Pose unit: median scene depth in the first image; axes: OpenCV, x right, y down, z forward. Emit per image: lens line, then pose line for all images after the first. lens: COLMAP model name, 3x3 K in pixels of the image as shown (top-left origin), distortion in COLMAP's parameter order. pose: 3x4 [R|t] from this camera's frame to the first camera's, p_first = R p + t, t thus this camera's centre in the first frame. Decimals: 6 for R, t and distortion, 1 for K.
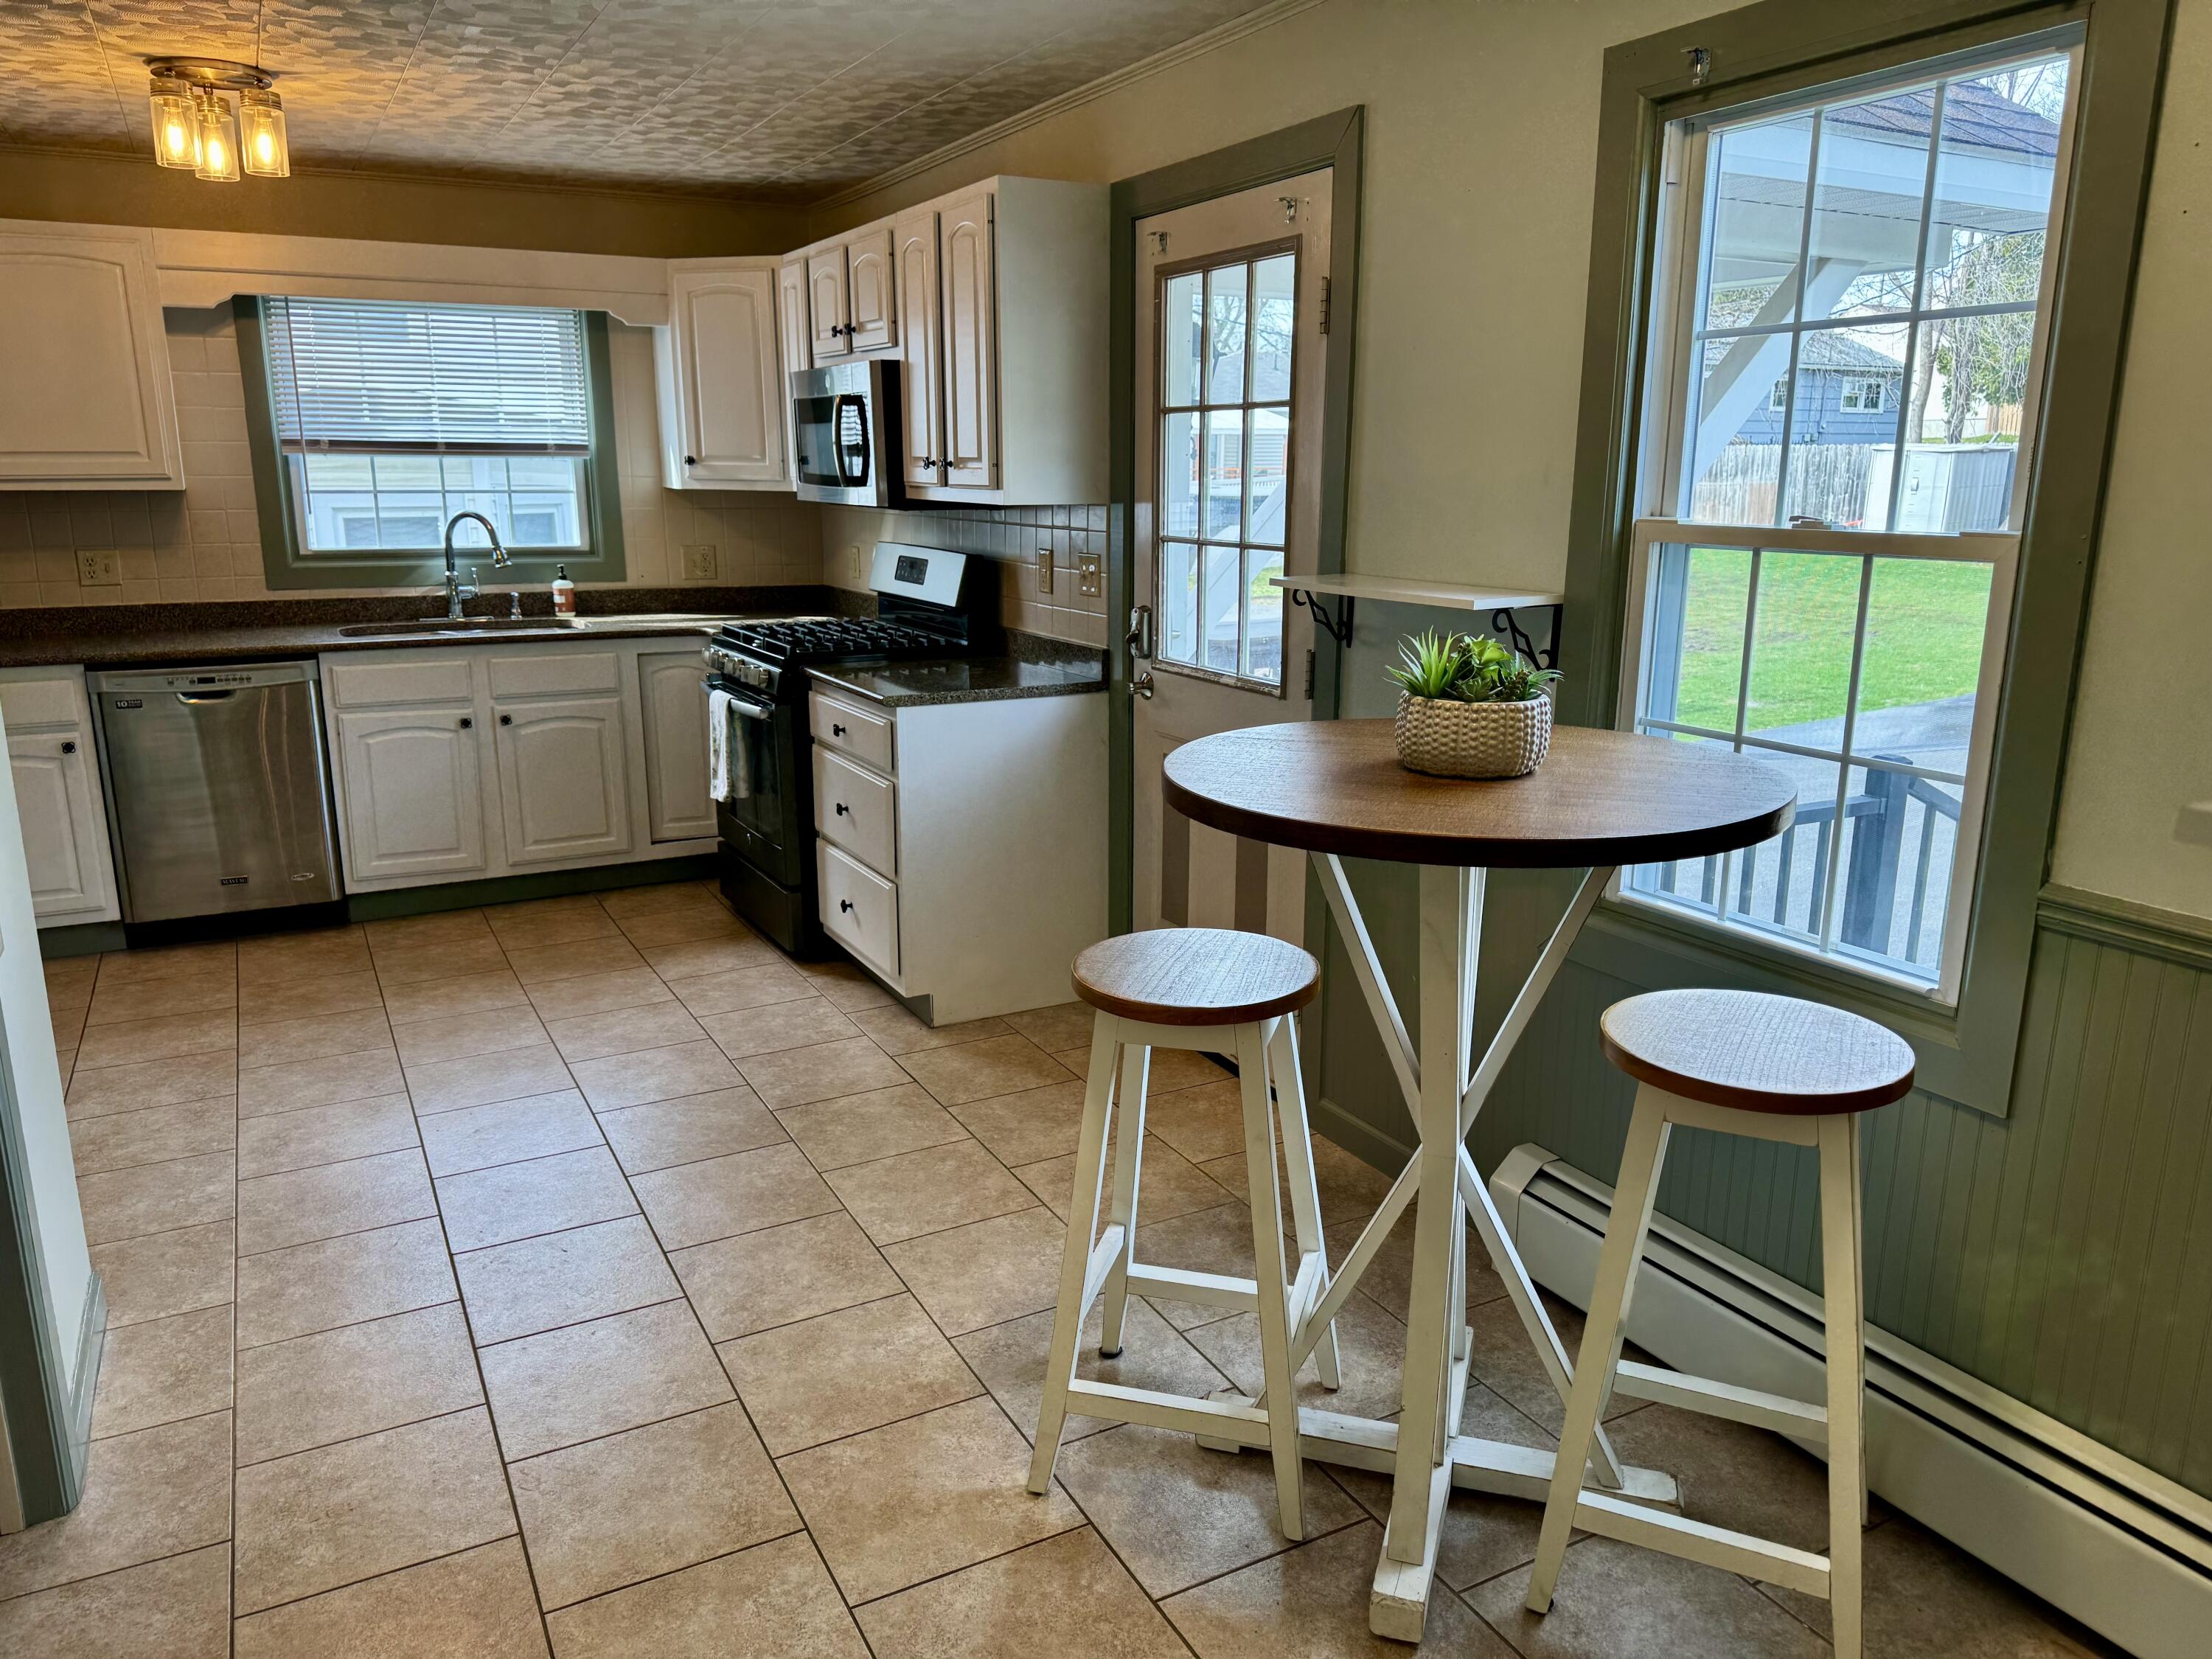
lens RADIAL K [[1546.9, 0, 1101.9], [0, 1546.9, 836.4], [0, 0, 1]] dist [0.058980, -0.057153]
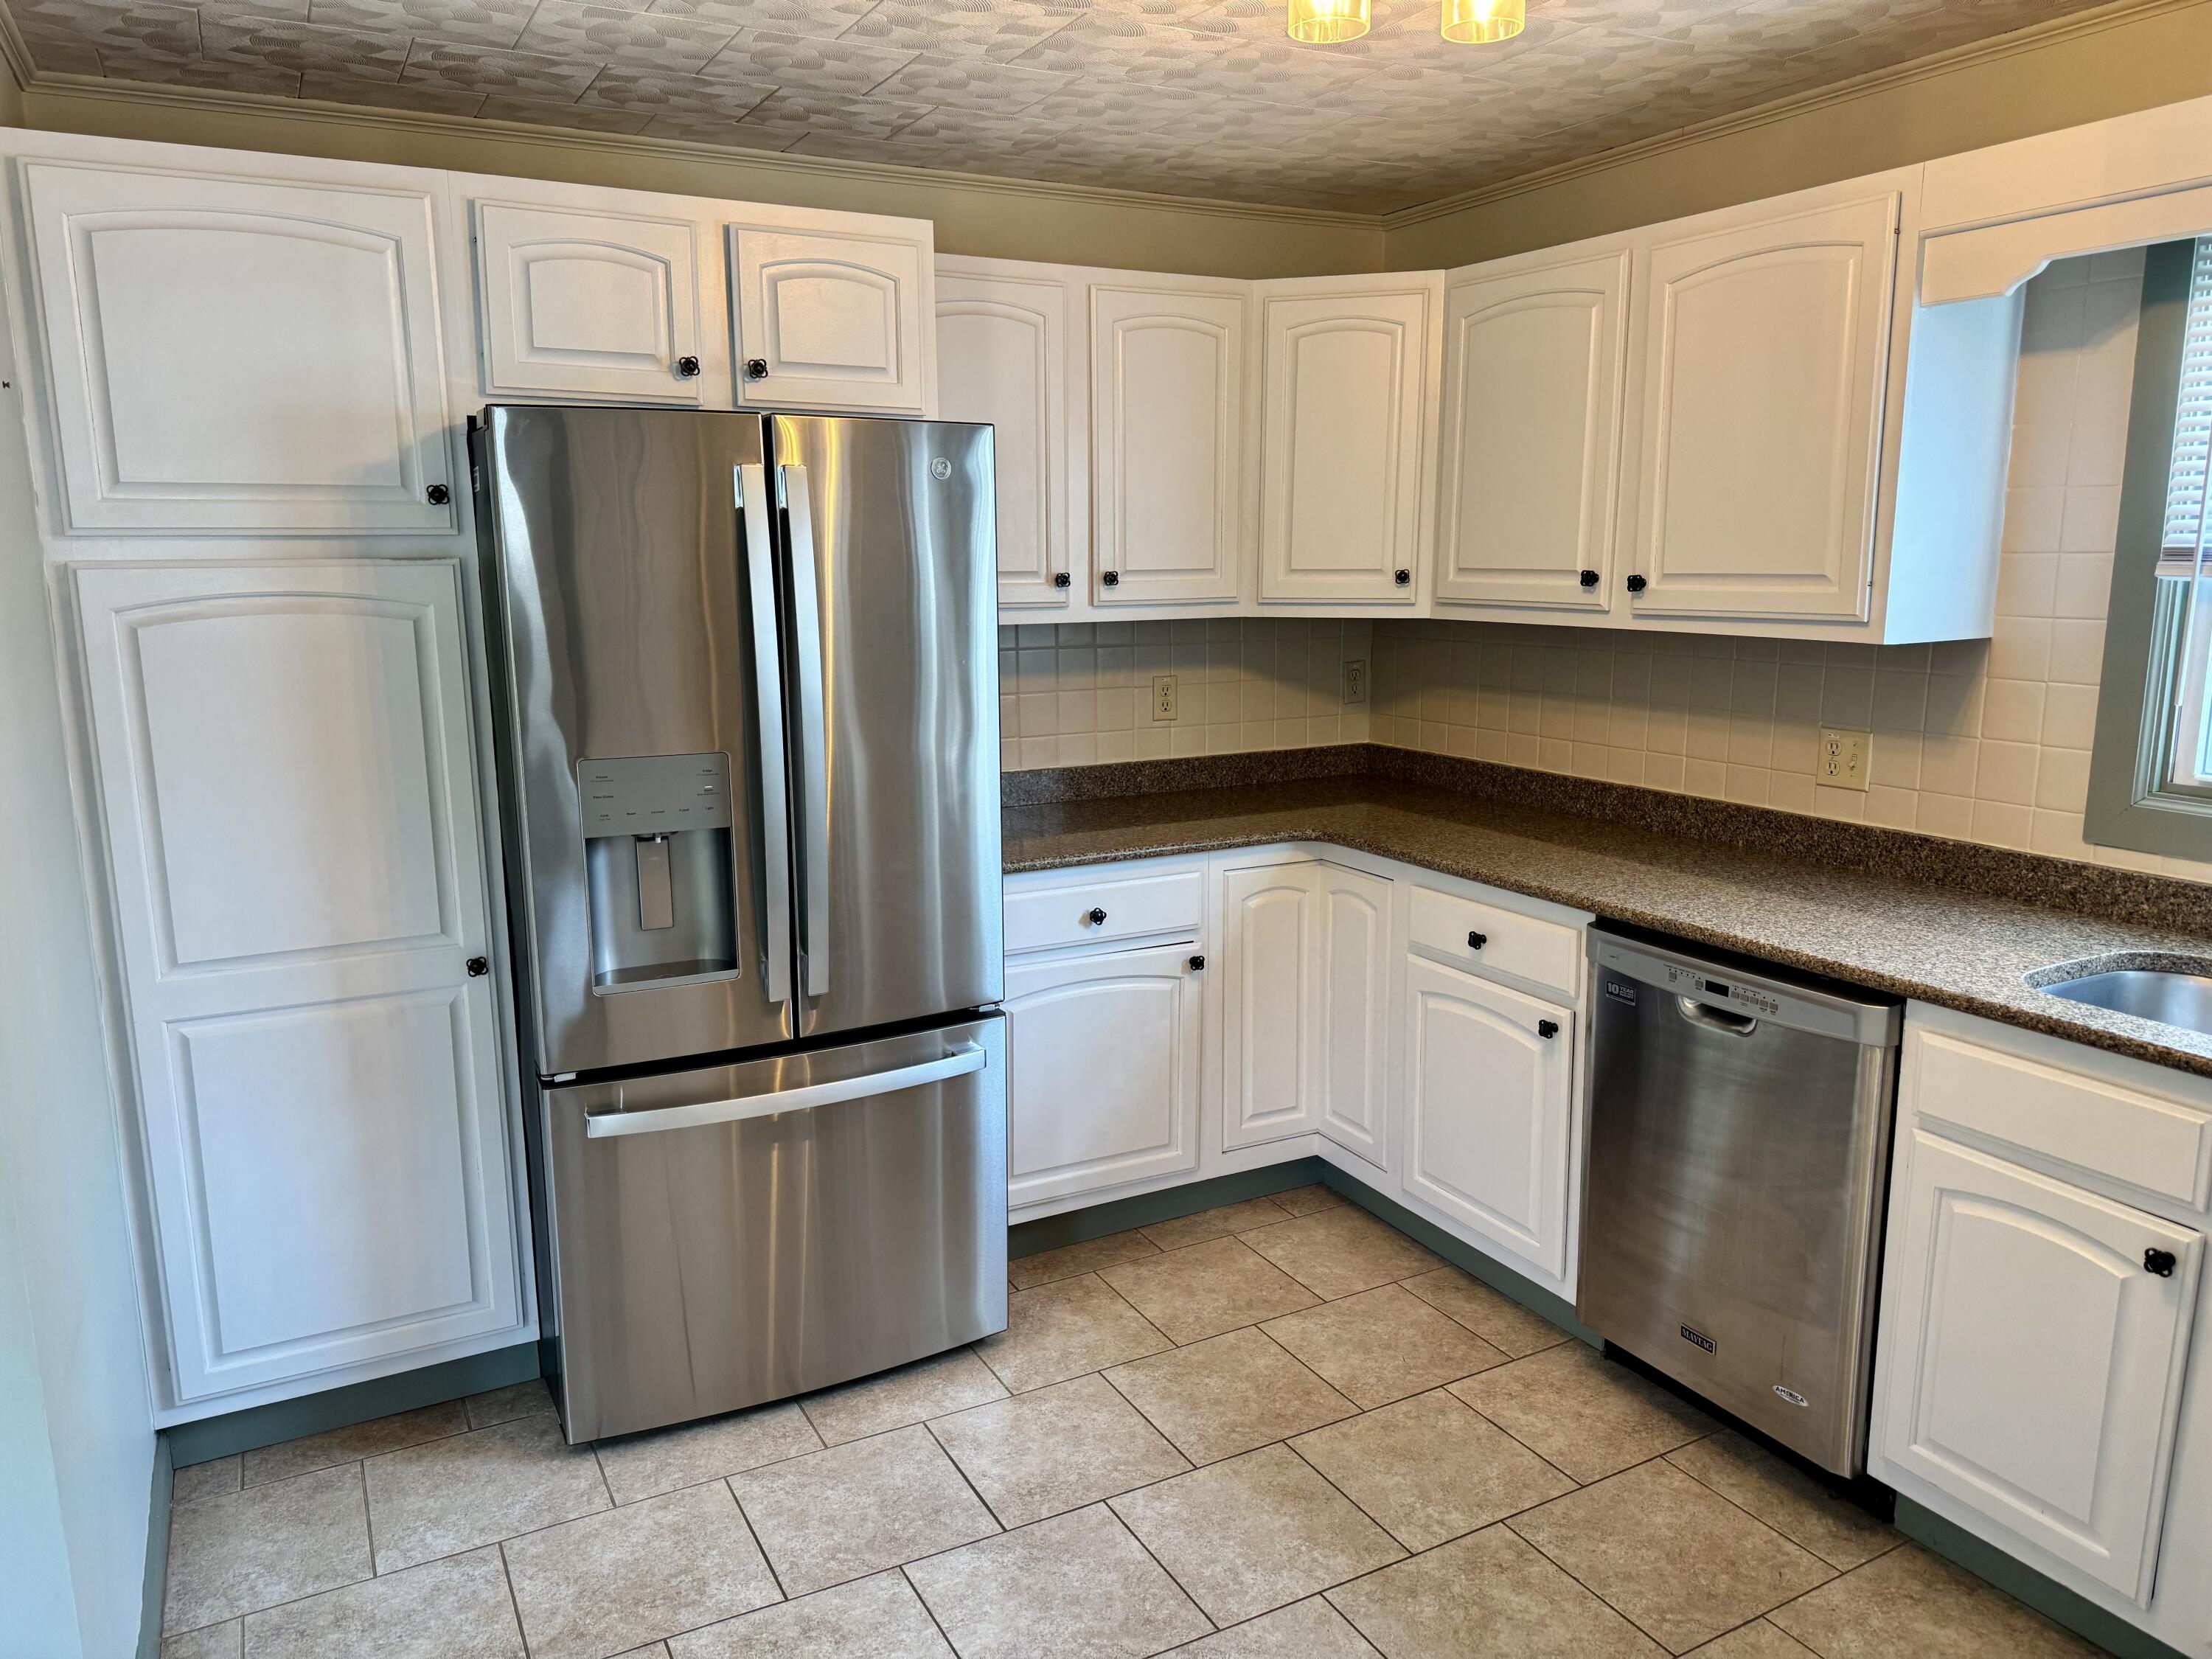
lens RADIAL K [[1546.9, 0, 1106.9], [0, 1546.9, 834.5], [0, 0, 1]] dist [0.058980, -0.057153]
pose [[0.004810, 0.180023, -0.983651, -0.040349], [-0.231223, 0.957205, 0.174052, -0.178497], [0.972889, 0.226605, 0.046230, 0.684323]]
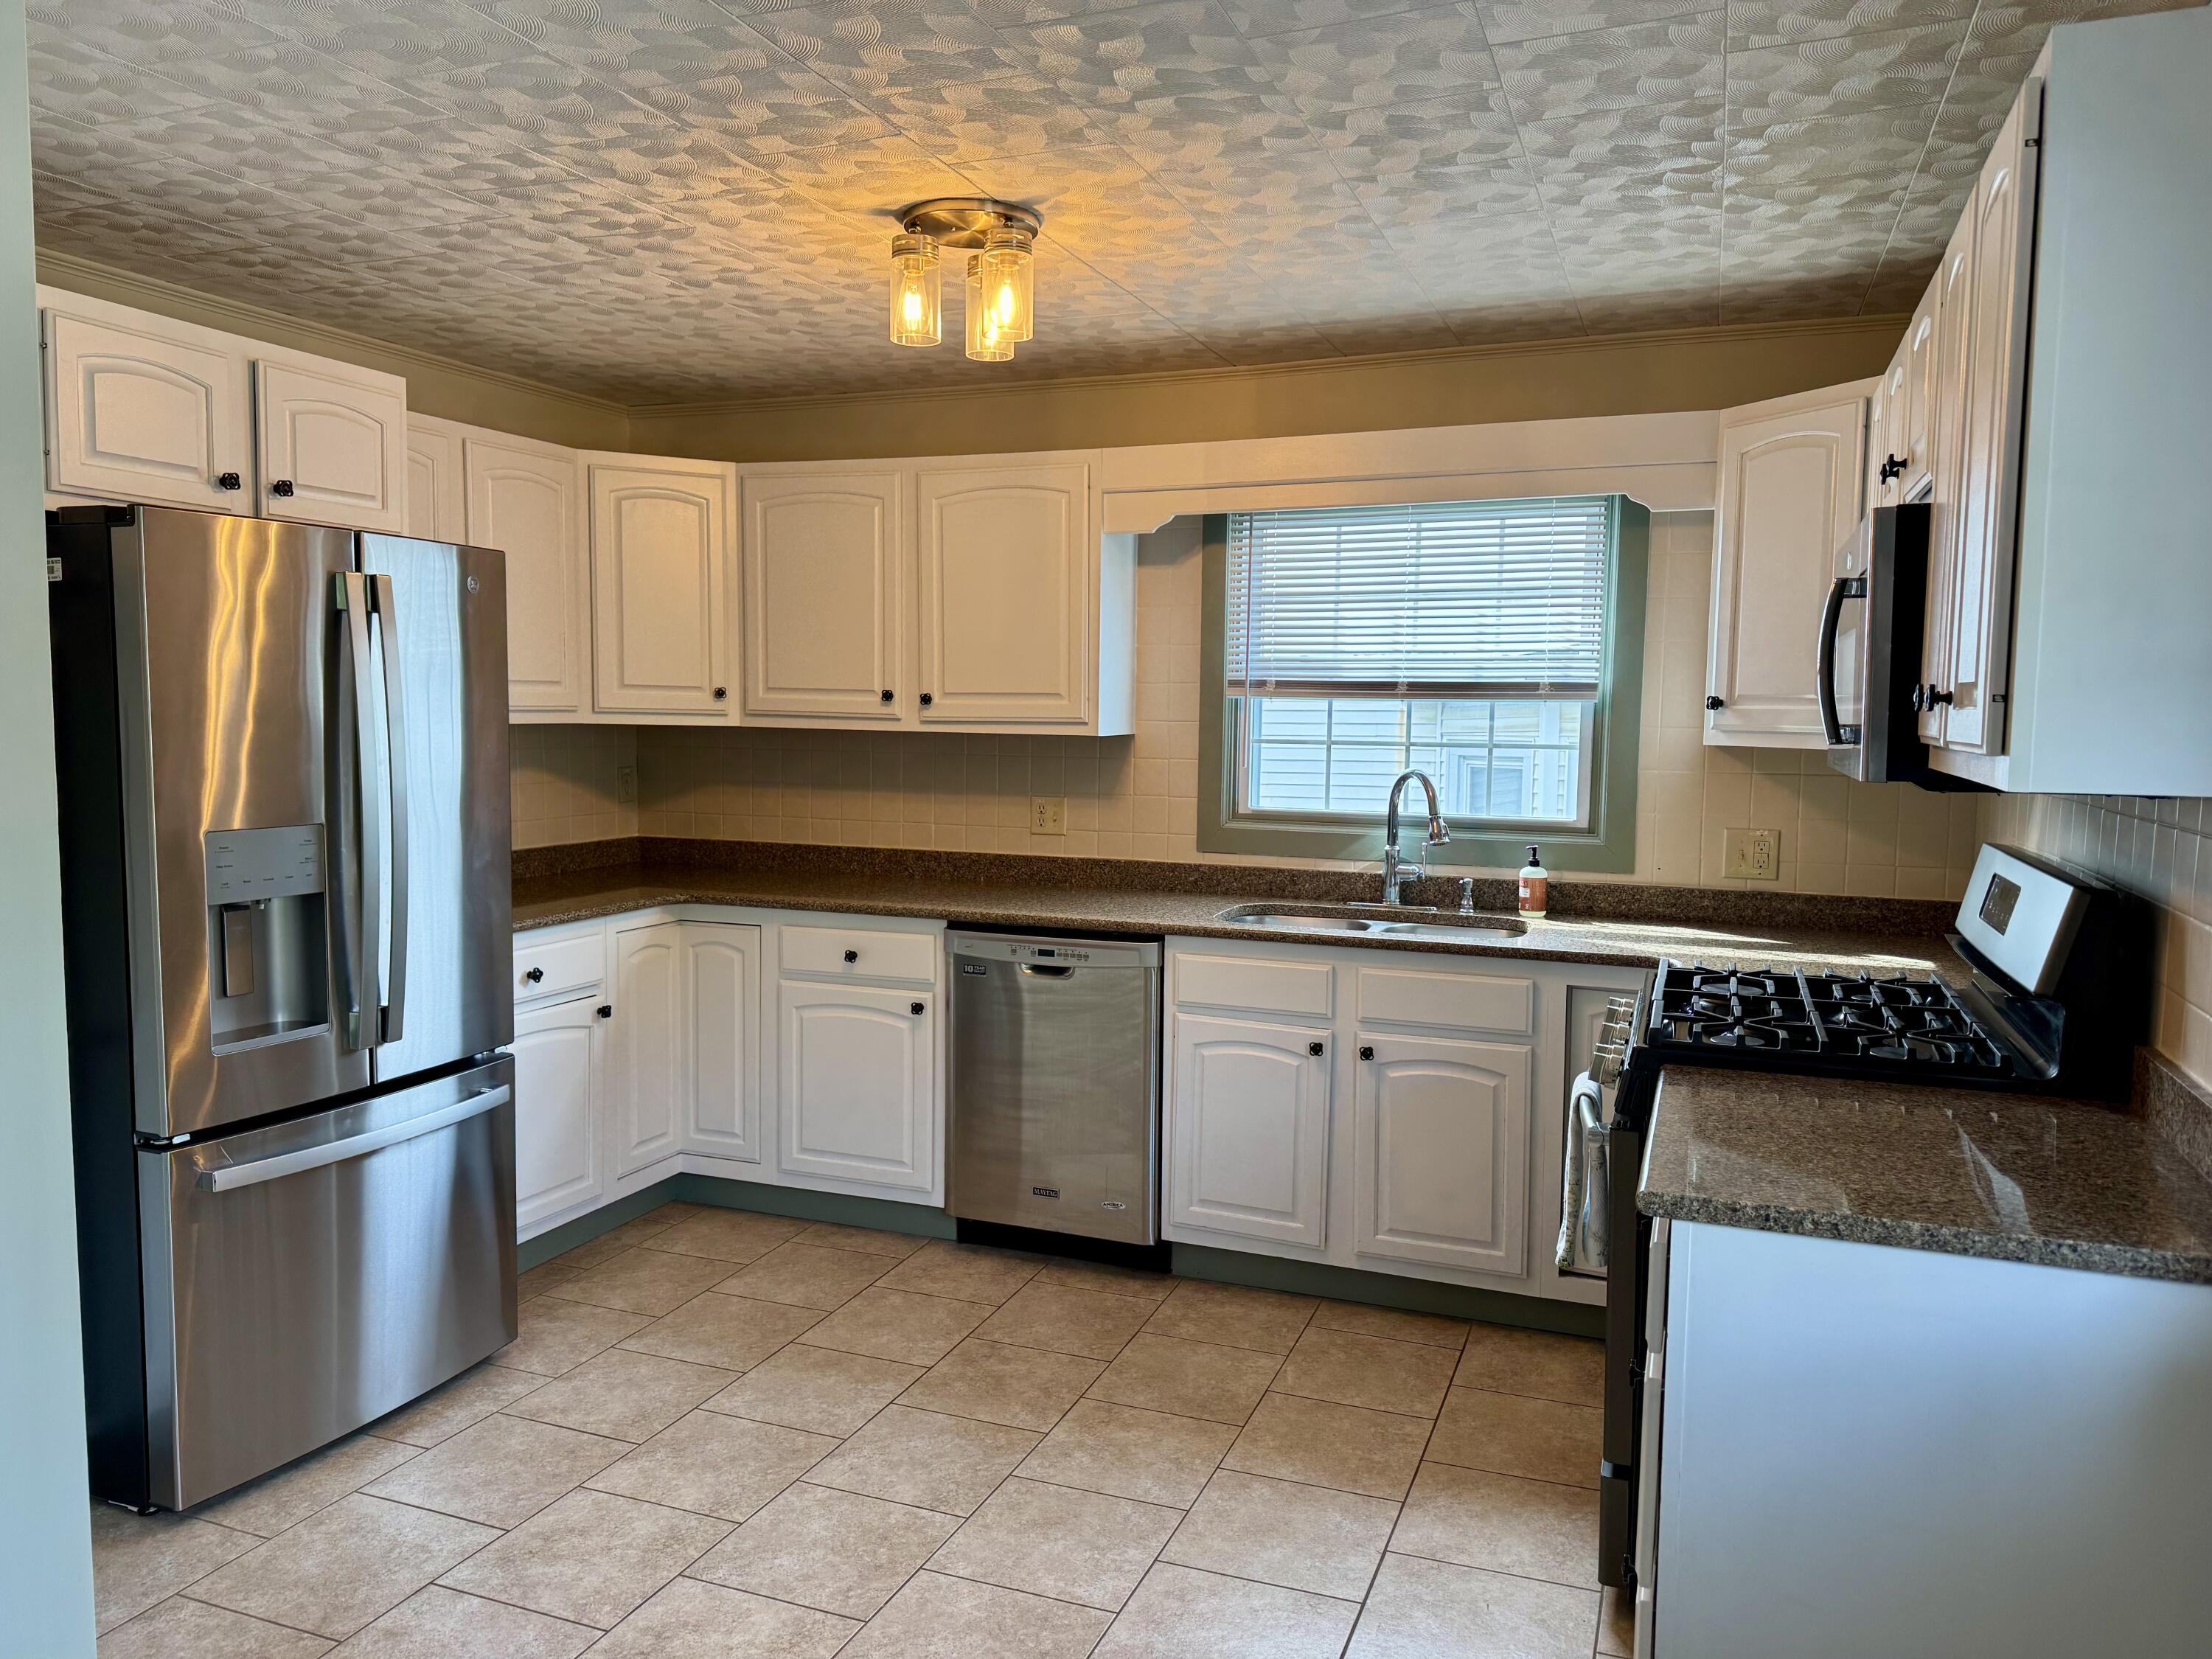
lens RADIAL K [[1546.9, 0, 1108.9], [0, 1546.9, 831.8], [0, 0, 1]] dist [0.058980, -0.057153]
pose [[0.652675, 0.065292, -0.754819, 0.070969], [-0.189228, 0.978753, -0.078959, -0.094545], [0.733626, 0.194368, 0.651163, 0.423517]]
